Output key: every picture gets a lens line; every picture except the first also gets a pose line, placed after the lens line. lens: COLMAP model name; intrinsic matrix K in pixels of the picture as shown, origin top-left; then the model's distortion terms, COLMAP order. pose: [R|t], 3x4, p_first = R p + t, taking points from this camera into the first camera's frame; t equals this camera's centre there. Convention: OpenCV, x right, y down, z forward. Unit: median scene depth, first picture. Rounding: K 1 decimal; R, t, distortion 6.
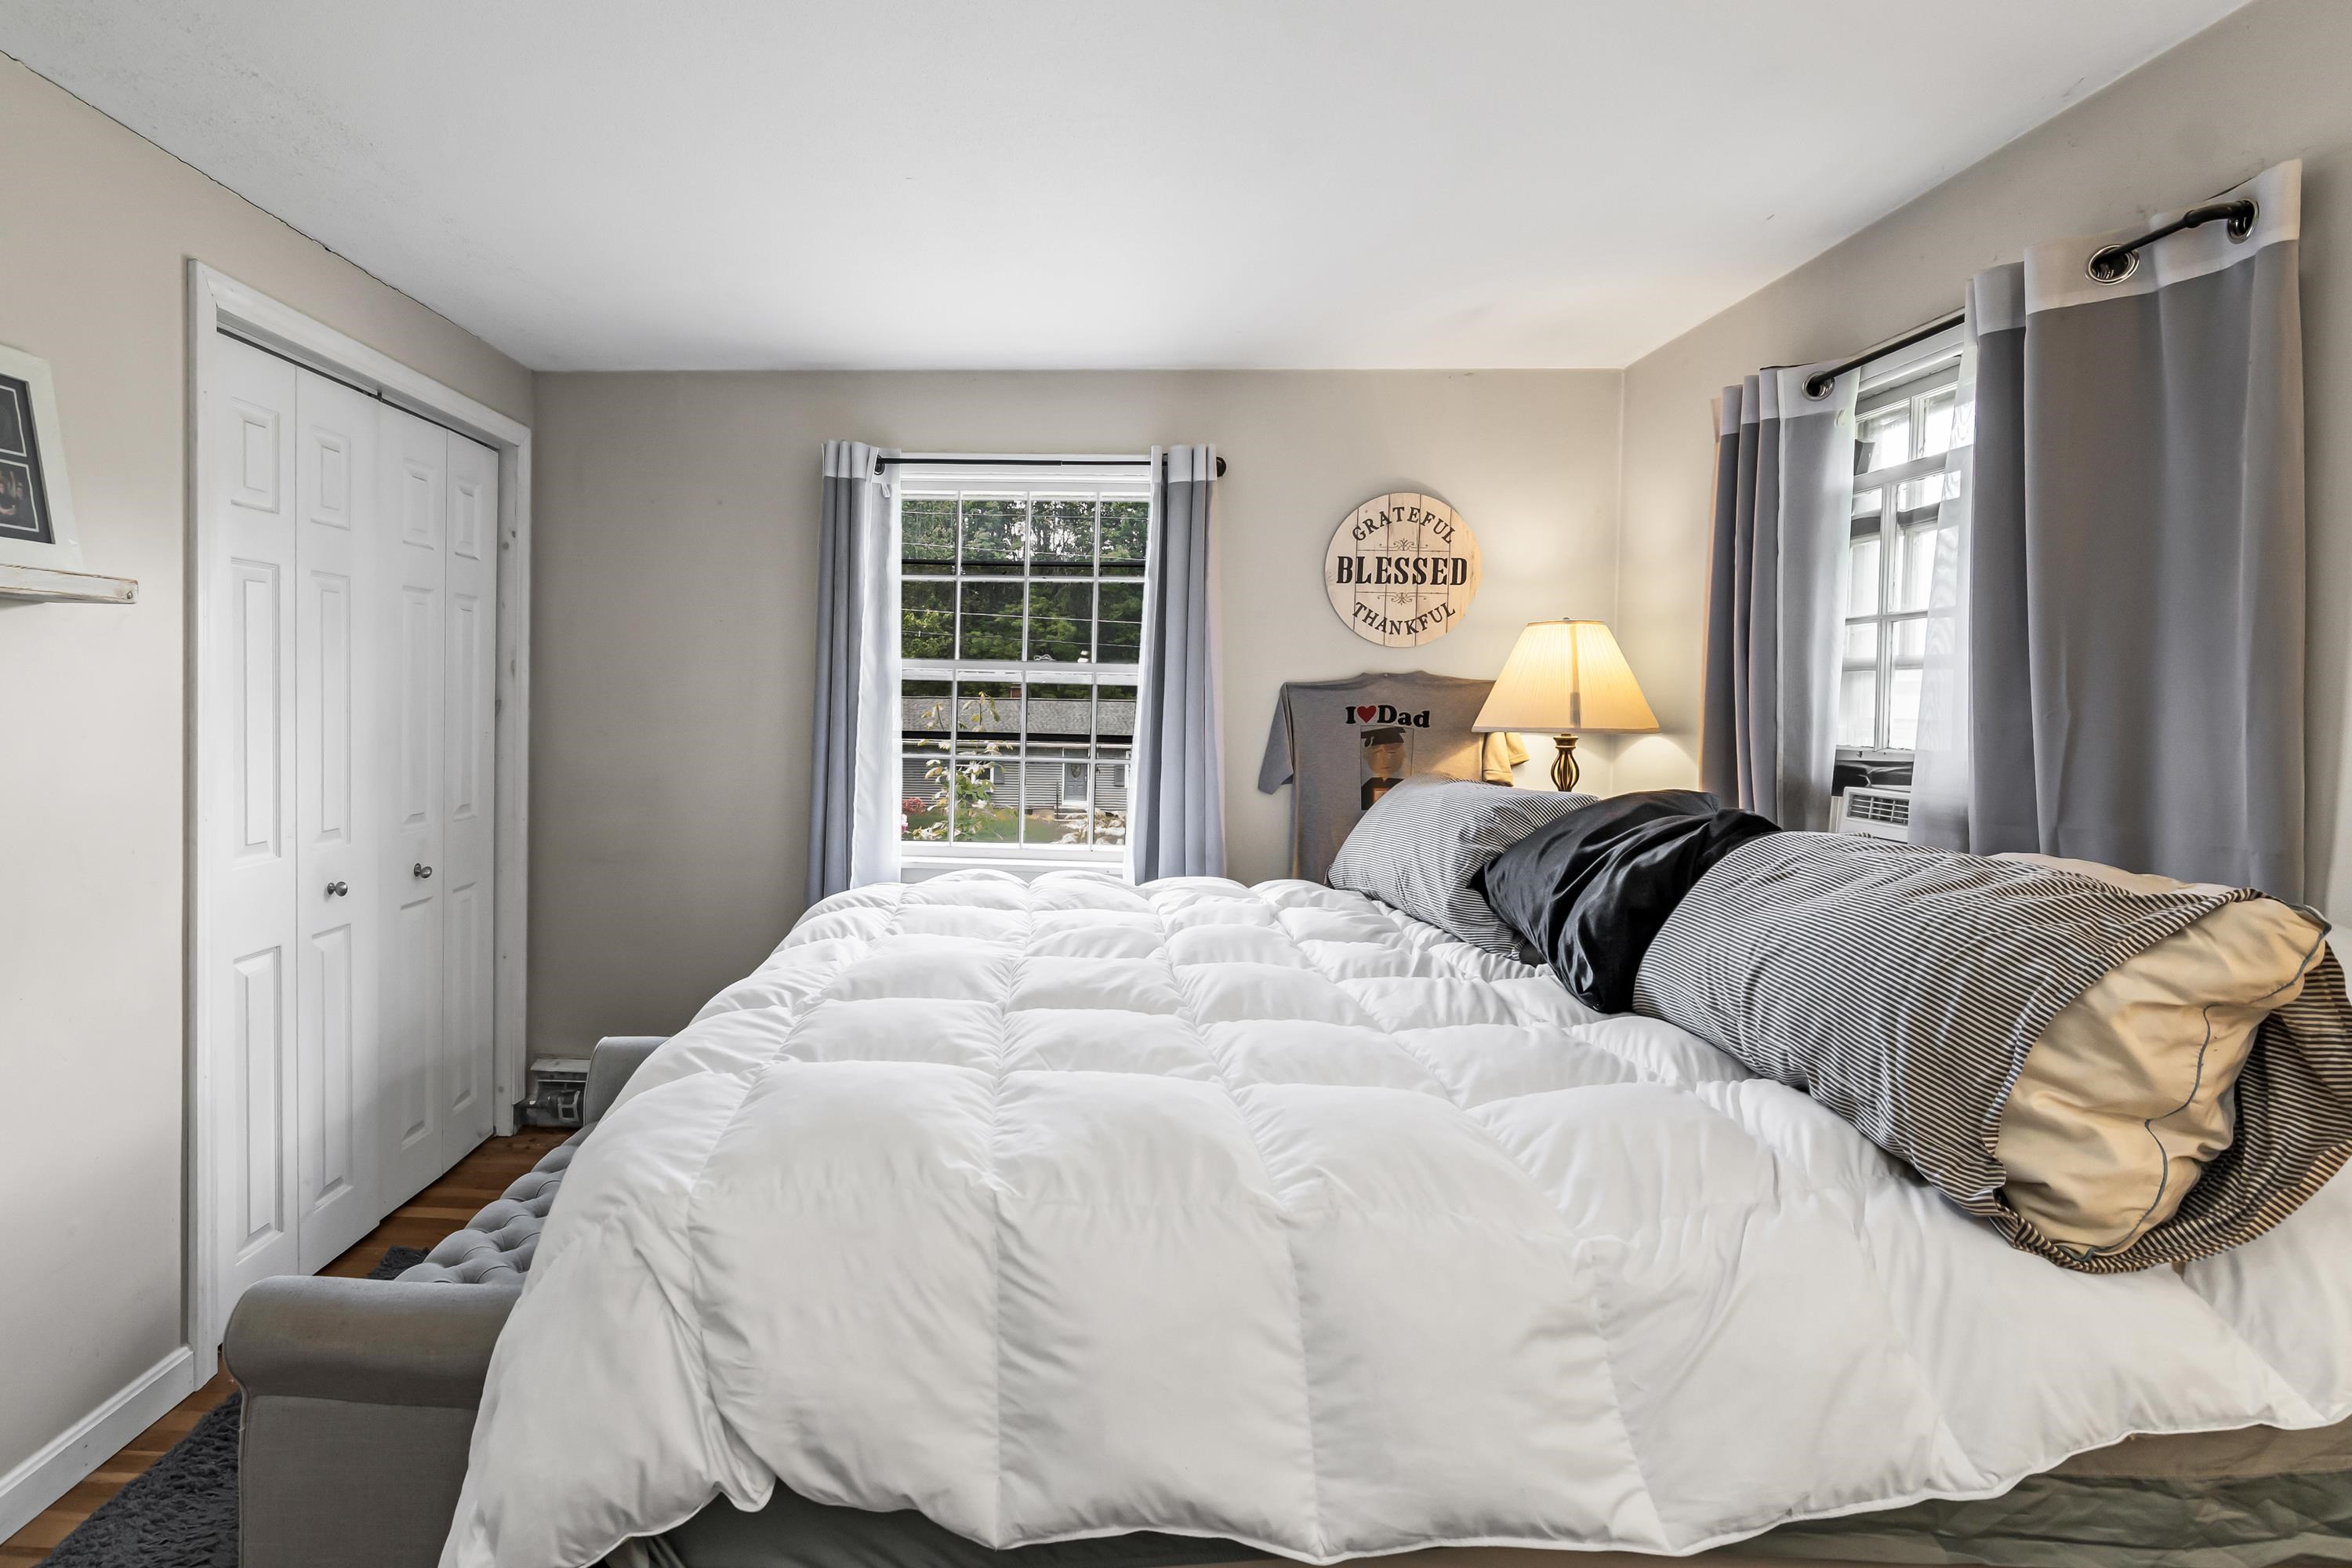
lens RADIAL K [[1159.6, 0, 1247.6], [0, 1159.6, 687.0], [0, 0, 1]] dist [-0.009514, 0.002321]
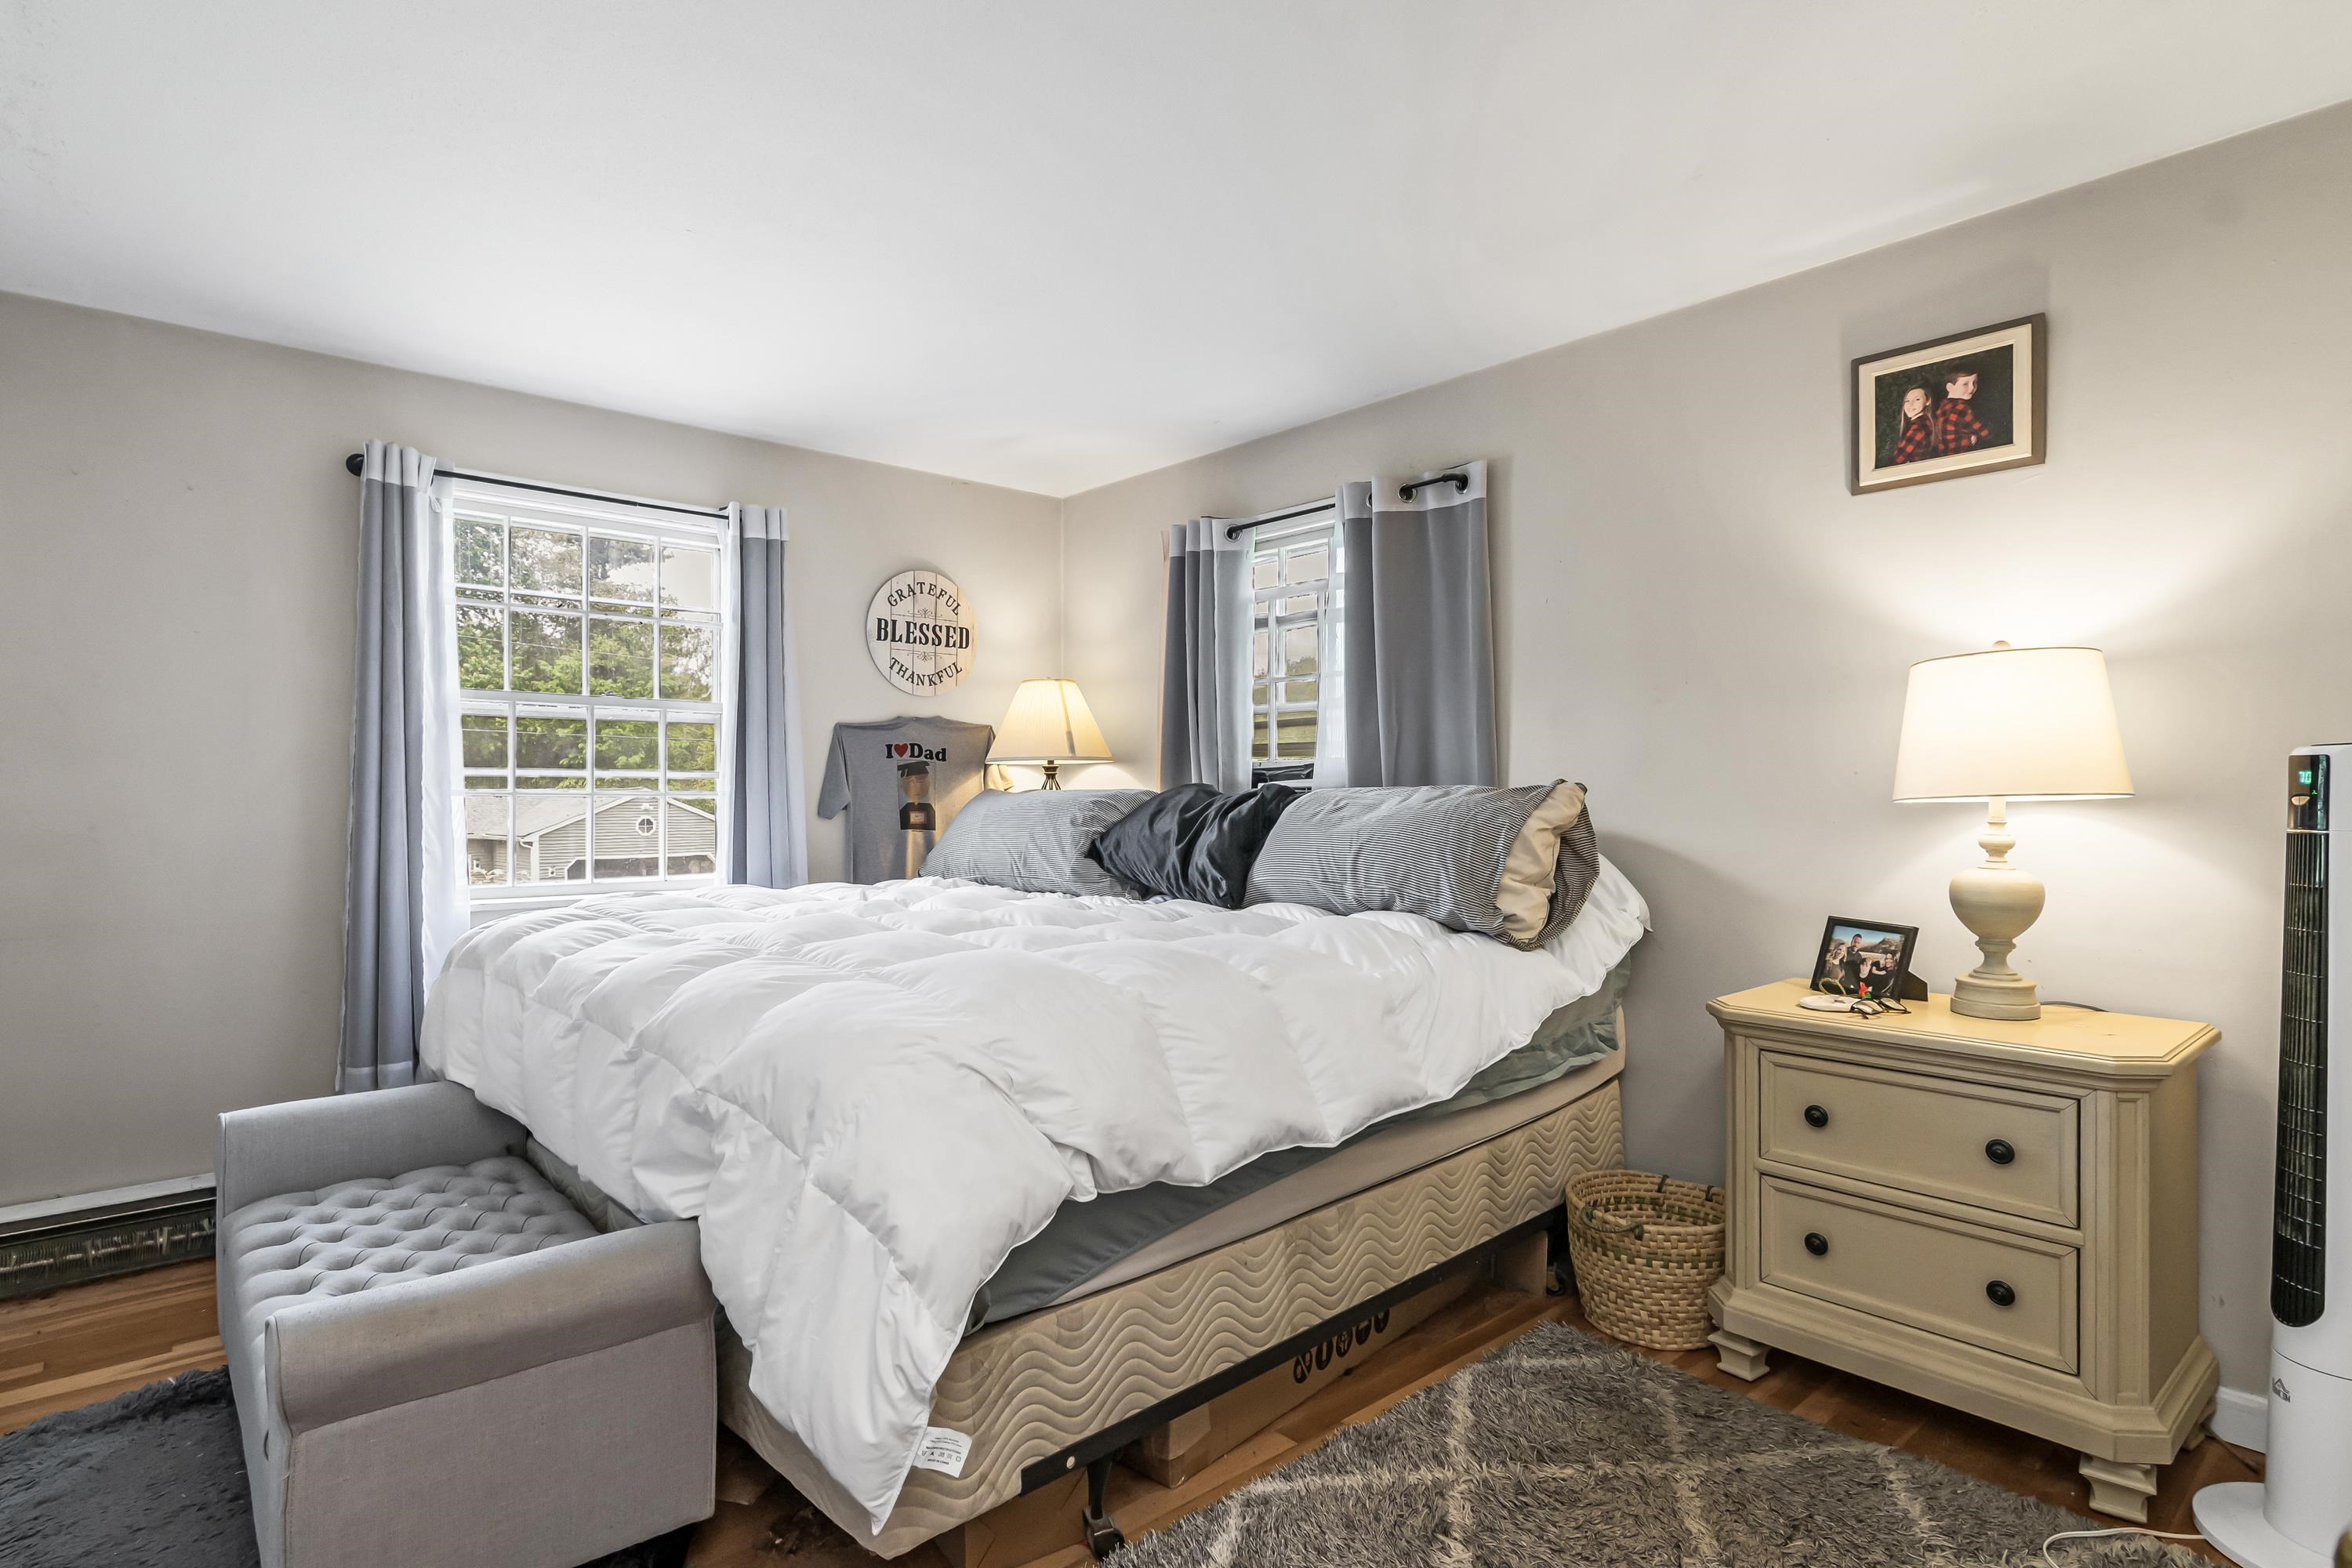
lens RADIAL K [[1159.6, 0, 1156.8], [0, 1159.6, 783.3], [0, 0, 1]] dist [-0.009514, 0.002321]
pose [[0.726966, -0.011046, 0.686584, -0.641945], [0.021830, 0.999737, -0.007030, 0.086658], [-0.686326, 0.020098, 0.727016, -0.071919]]
